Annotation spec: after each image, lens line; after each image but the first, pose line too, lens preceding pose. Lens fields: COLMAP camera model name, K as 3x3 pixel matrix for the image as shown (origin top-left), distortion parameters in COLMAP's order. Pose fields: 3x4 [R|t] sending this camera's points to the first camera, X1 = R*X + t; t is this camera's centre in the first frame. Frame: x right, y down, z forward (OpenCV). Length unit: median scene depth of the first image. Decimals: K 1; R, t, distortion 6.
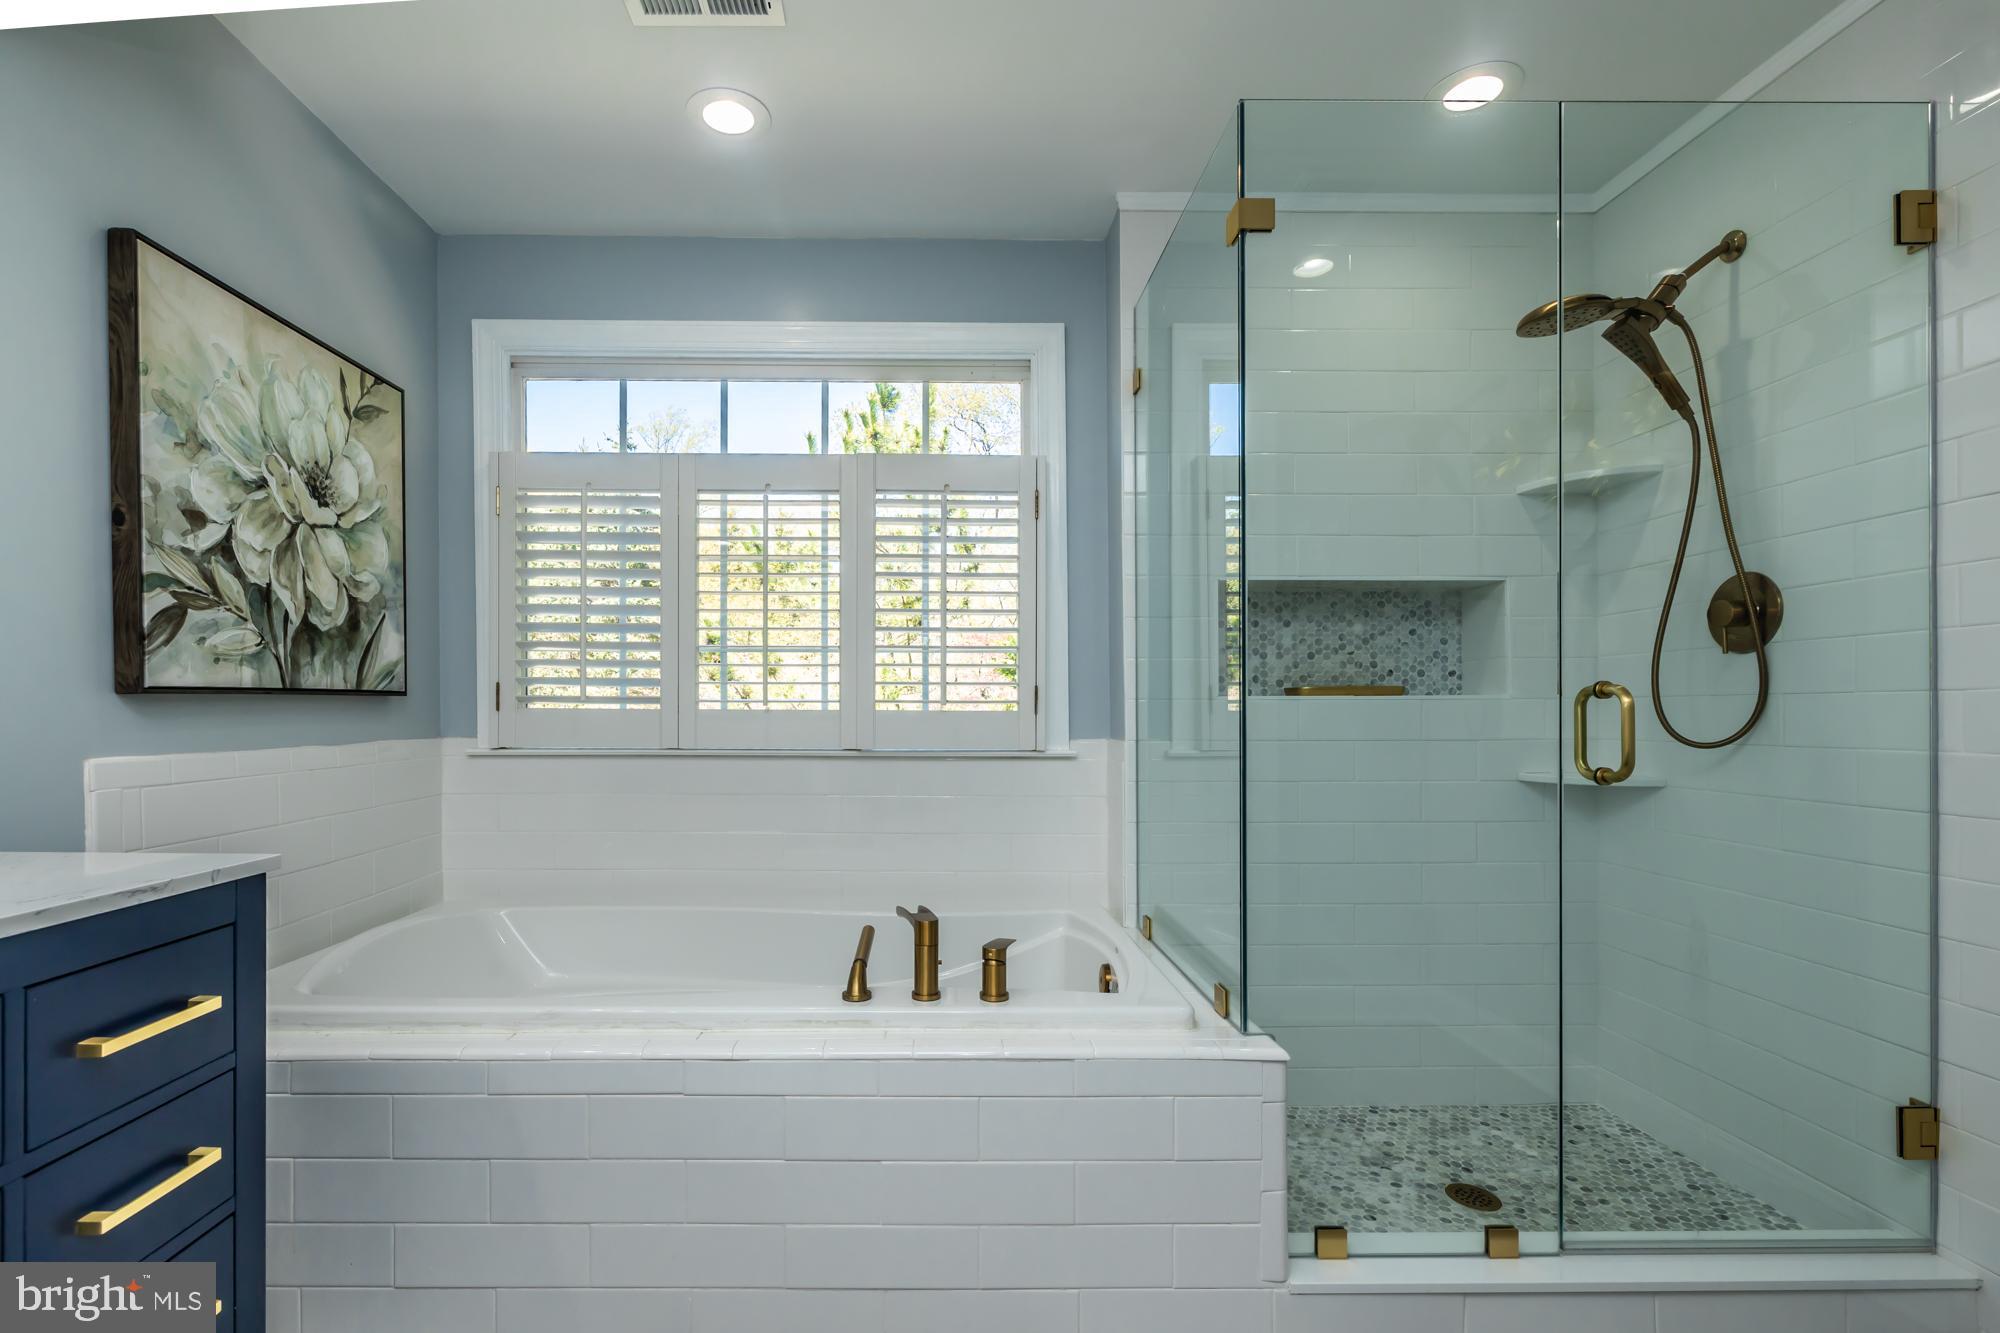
lens RADIAL K [[893.8, 0, 933.5], [0, 893.8, 723.1], [0, 0, 1]] dist [0.000483, -0.000103]
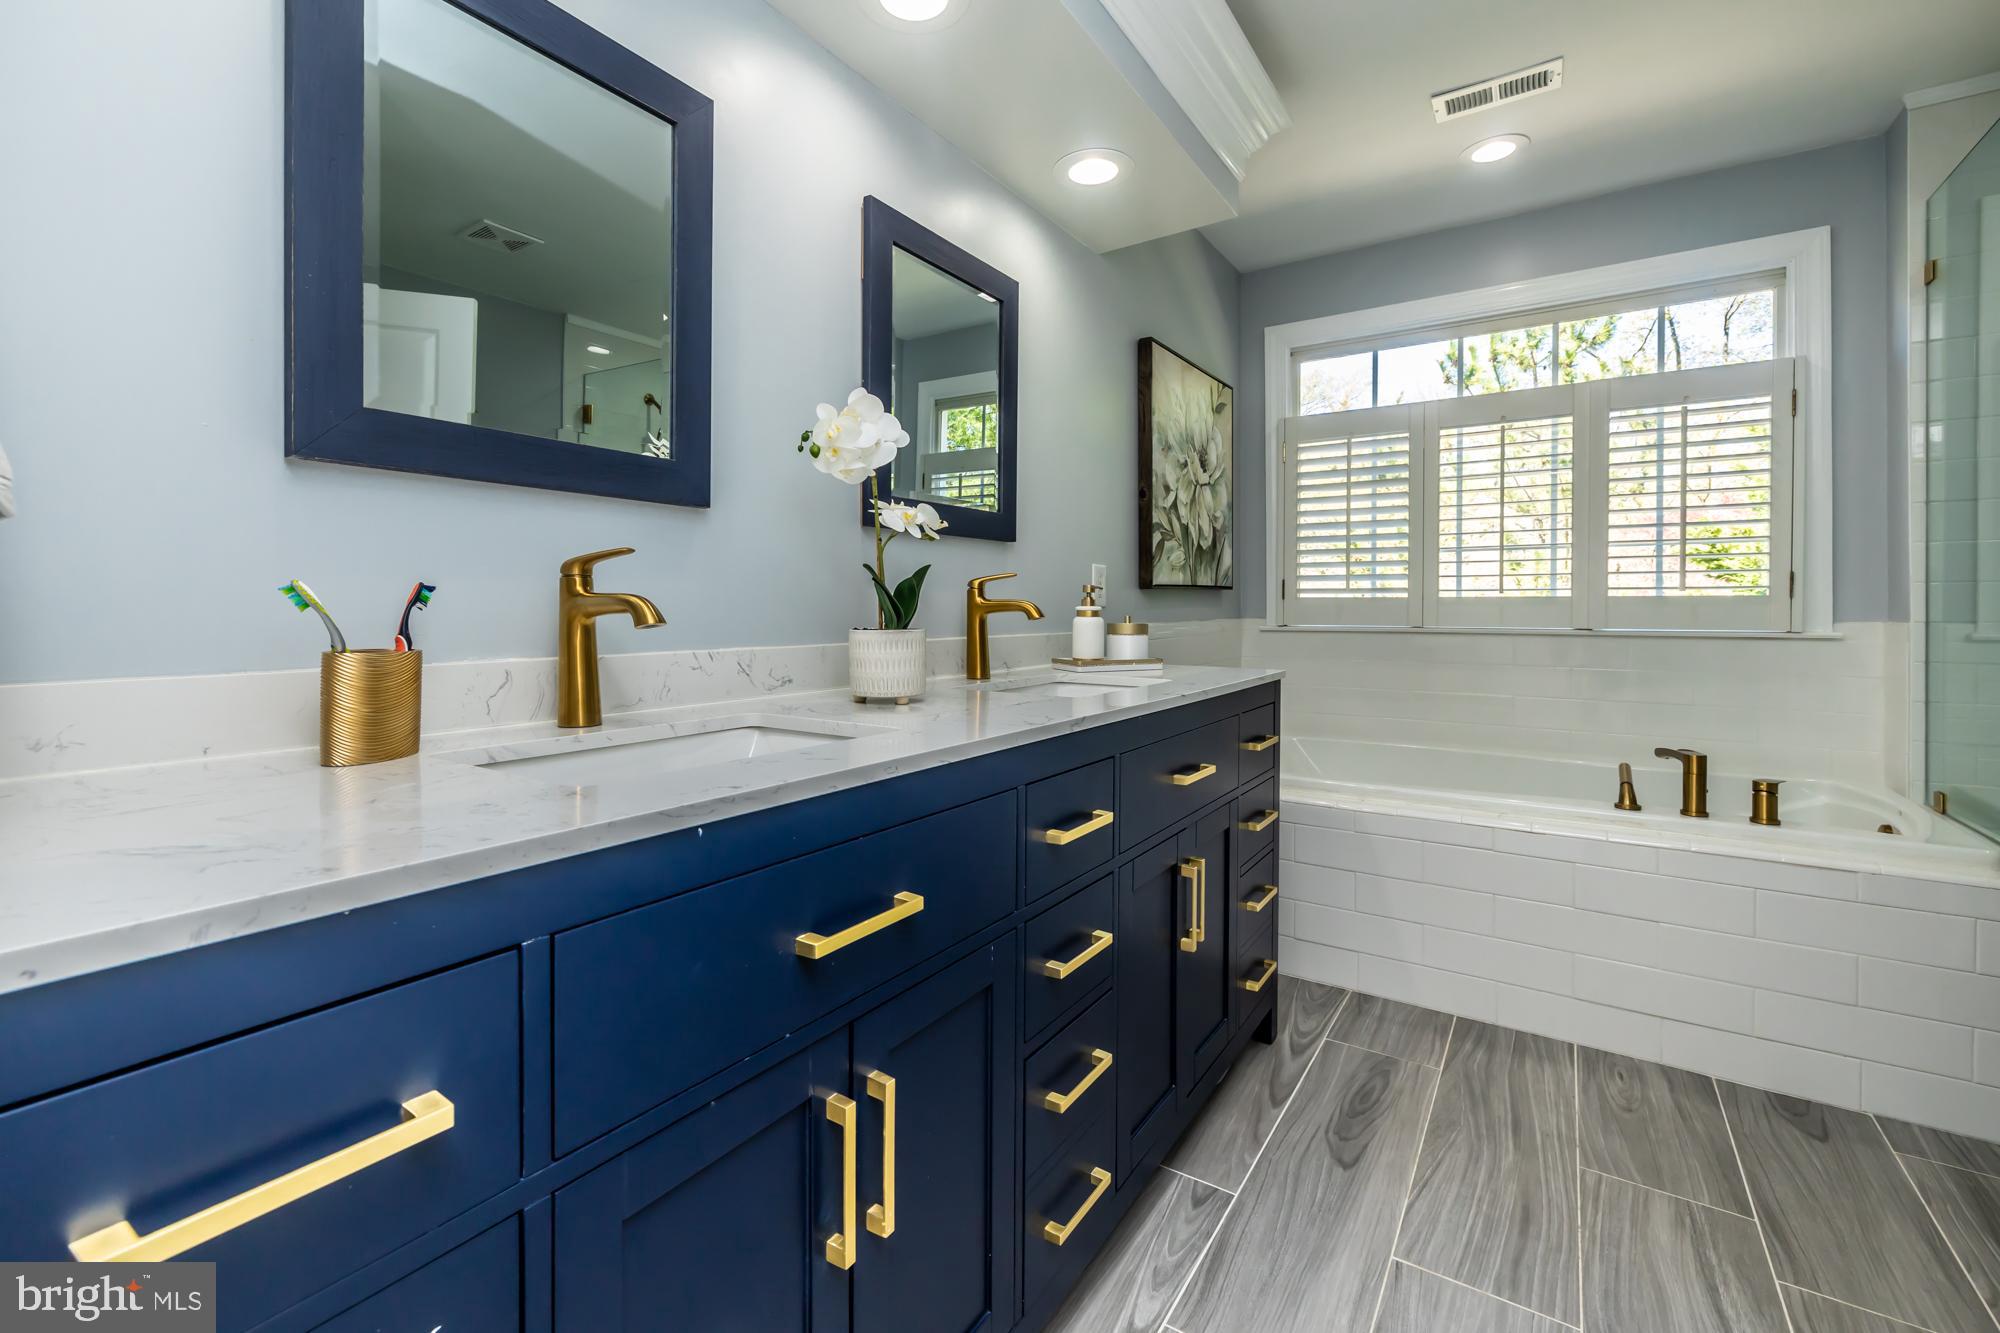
lens RADIAL K [[855.7, 0, 996.6], [0, 855.7, 622.5], [0, 0, 1]] dist [0.000270, -0.000051]
pose [[0.828017, 0.005600, -0.560676, -0.126848], [-0.003286, 0.999981, 0.005136, 0.022087], [0.560694, -0.002411, 0.828020, -0.492742]]
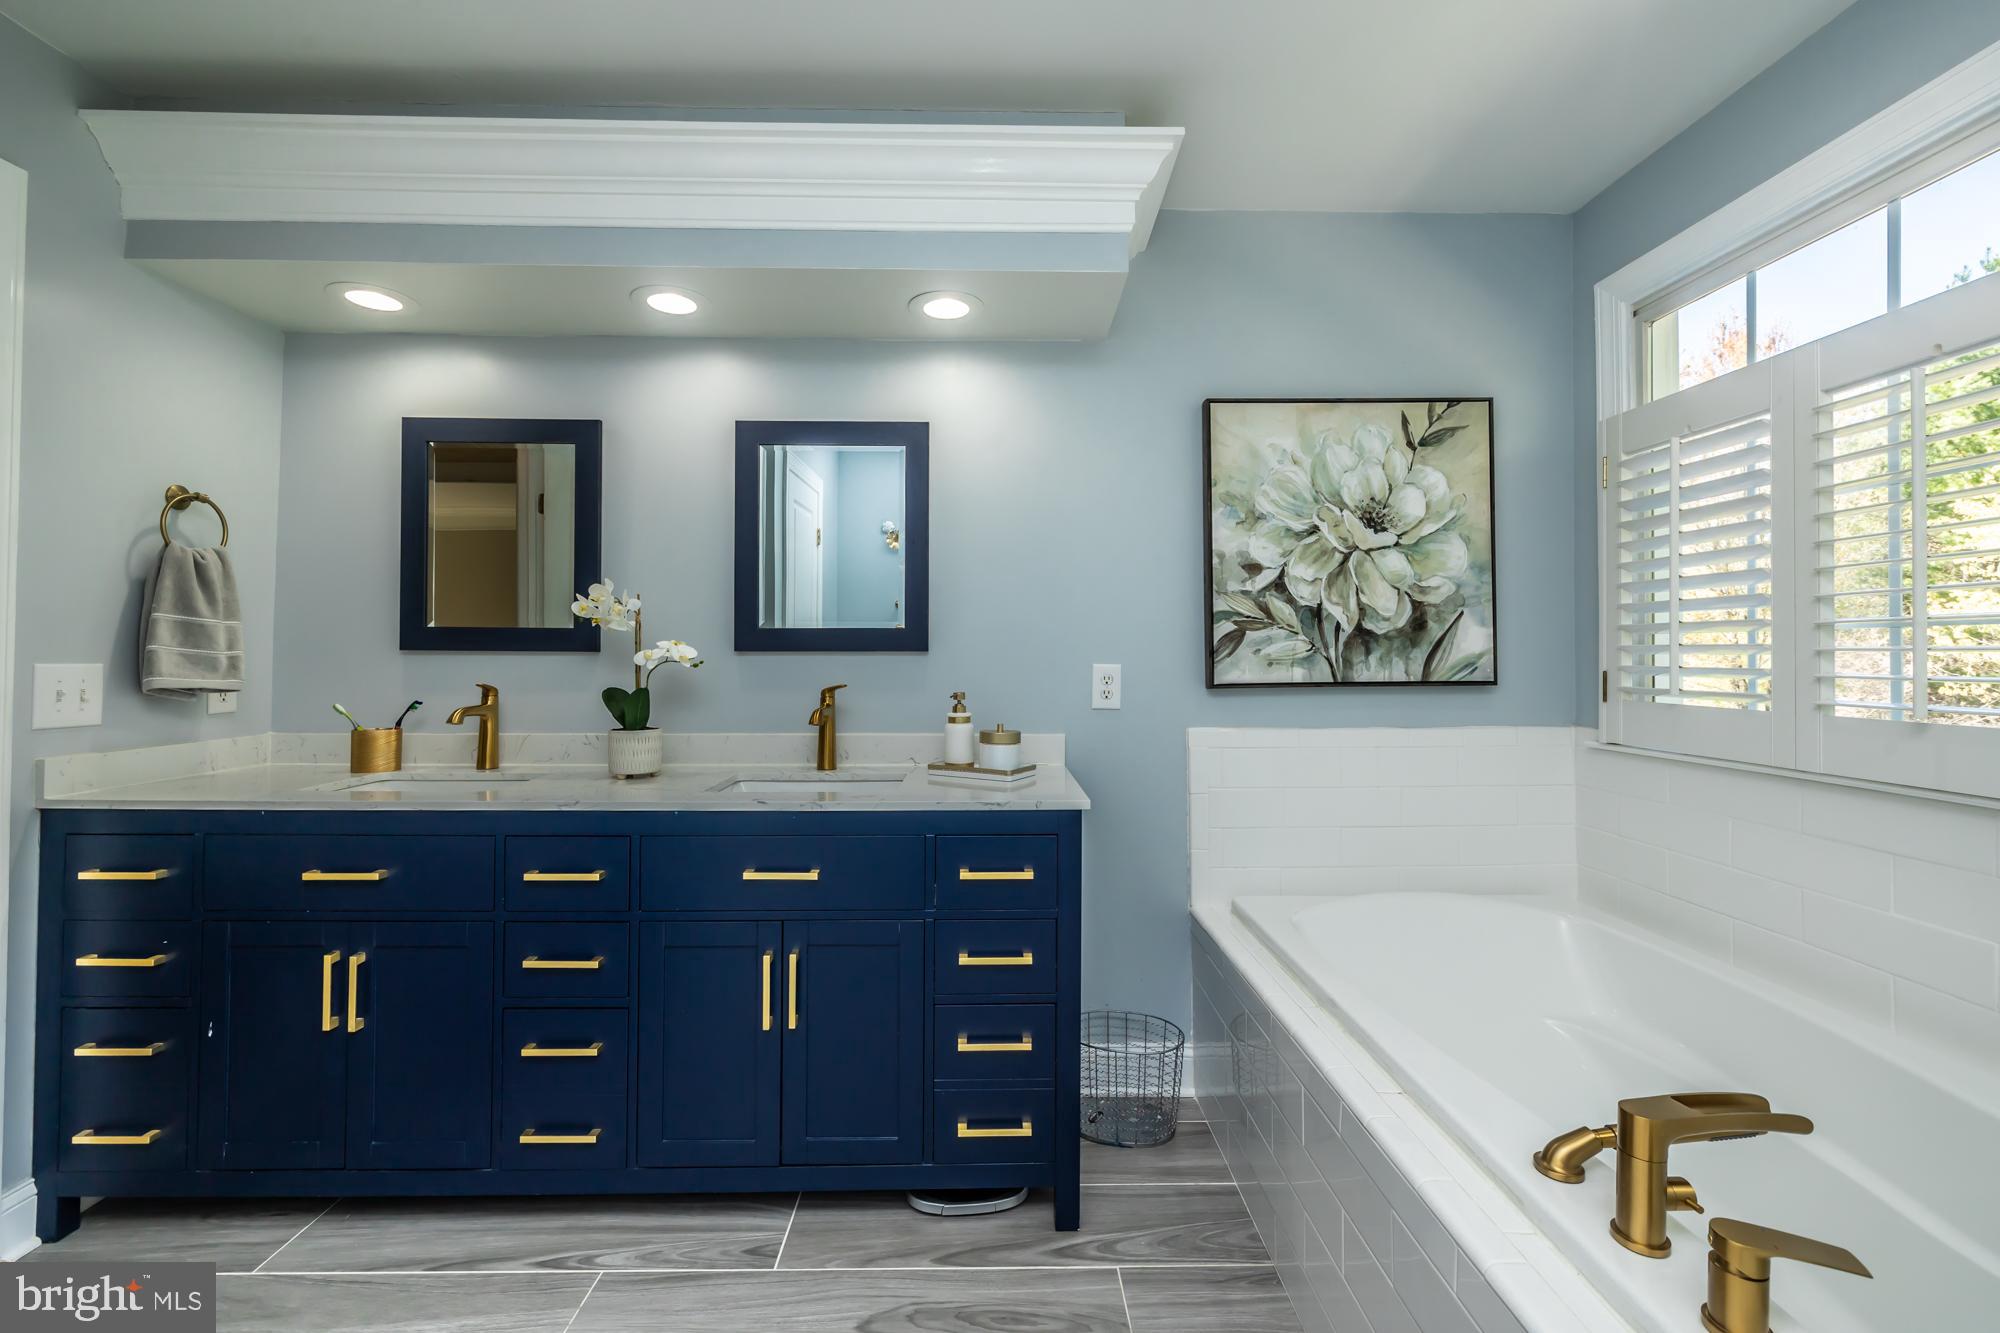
lens RADIAL K [[841.9, 0, 991.8], [0, 841.9, 644.3], [0, 0, 1]] dist [-0.002551, -0.000420]
pose [[0.011913, -0.013542, -0.999837, 0.459815], [-0.014501, 0.999801, -0.013715, -0.065869], [0.999824, 0.014662, 0.011714, 0.460065]]
